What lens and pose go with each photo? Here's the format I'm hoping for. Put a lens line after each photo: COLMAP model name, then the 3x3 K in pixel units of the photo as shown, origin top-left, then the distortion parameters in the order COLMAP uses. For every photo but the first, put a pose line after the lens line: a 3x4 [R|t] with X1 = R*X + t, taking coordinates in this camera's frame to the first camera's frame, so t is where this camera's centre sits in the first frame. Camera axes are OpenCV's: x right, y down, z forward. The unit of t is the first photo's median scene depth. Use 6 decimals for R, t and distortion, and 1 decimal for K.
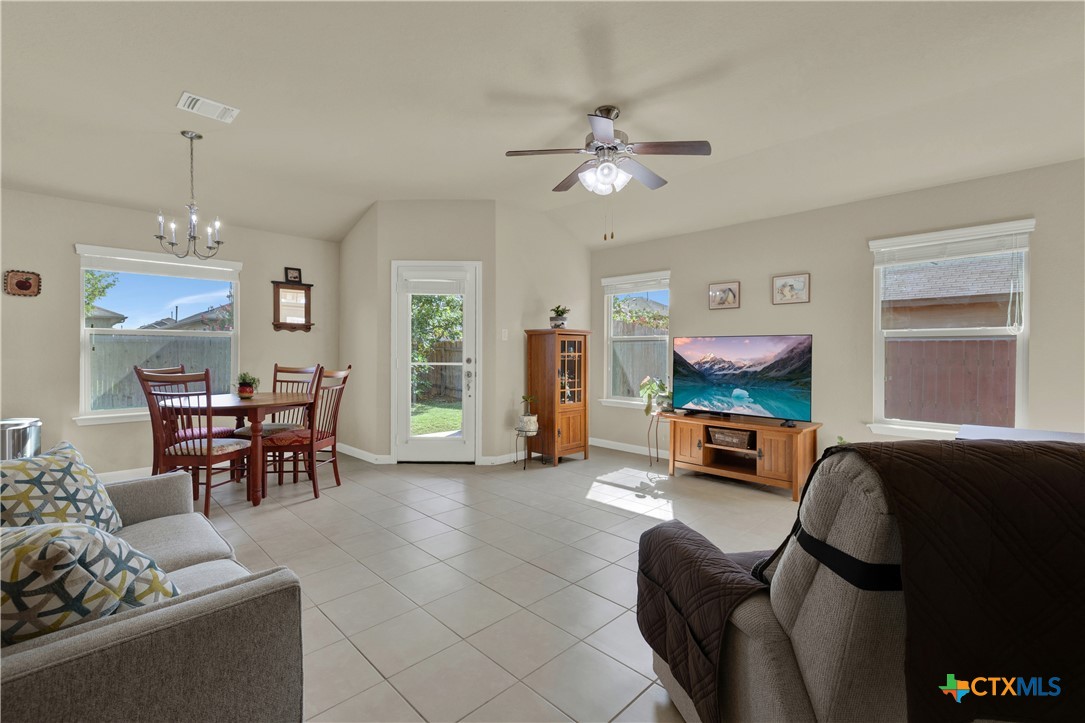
lens RADIAL K [[462.0, 0, 540.4], [0, 462.0, 353.1], [0, 0, 1]] dist [-0.039703, 0.016181]
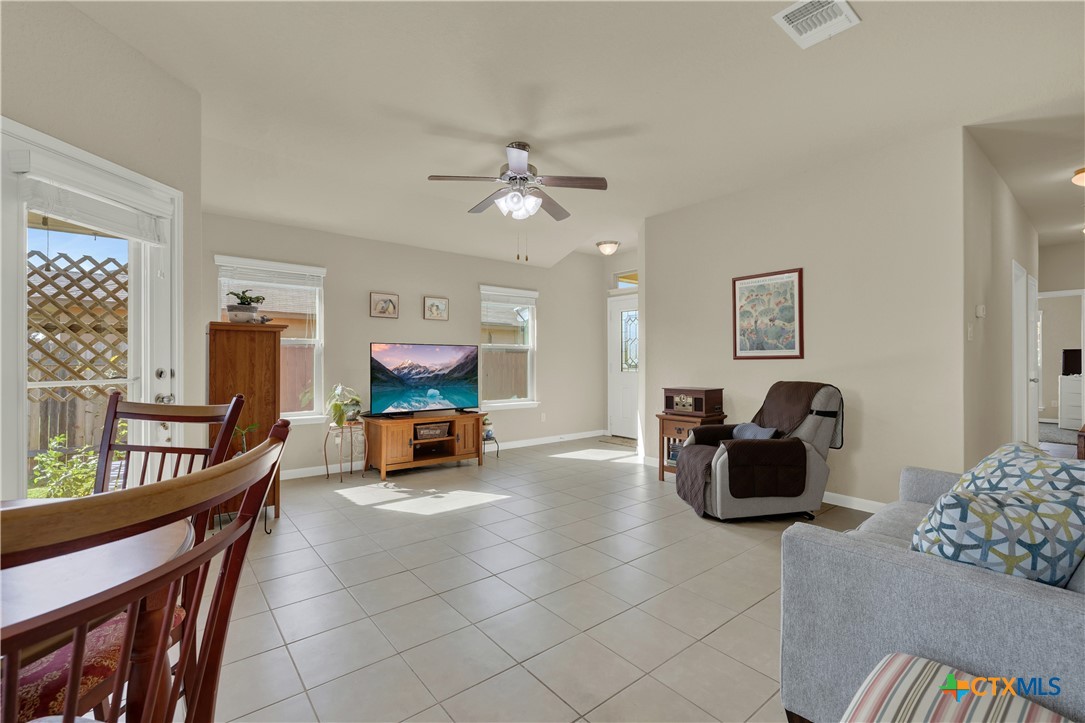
lens RADIAL K [[452.5, 0, 540.8], [0, 452.5, 373.5], [0, 0, 1]] dist [0.001060, 0.014972]
pose [[0.076729, -0.039124, 0.996284, -0.711257], [-0.001969, 0.999222, 0.039391, -0.009482], [-0.997050, -0.004984, 0.076592, 0.621432]]
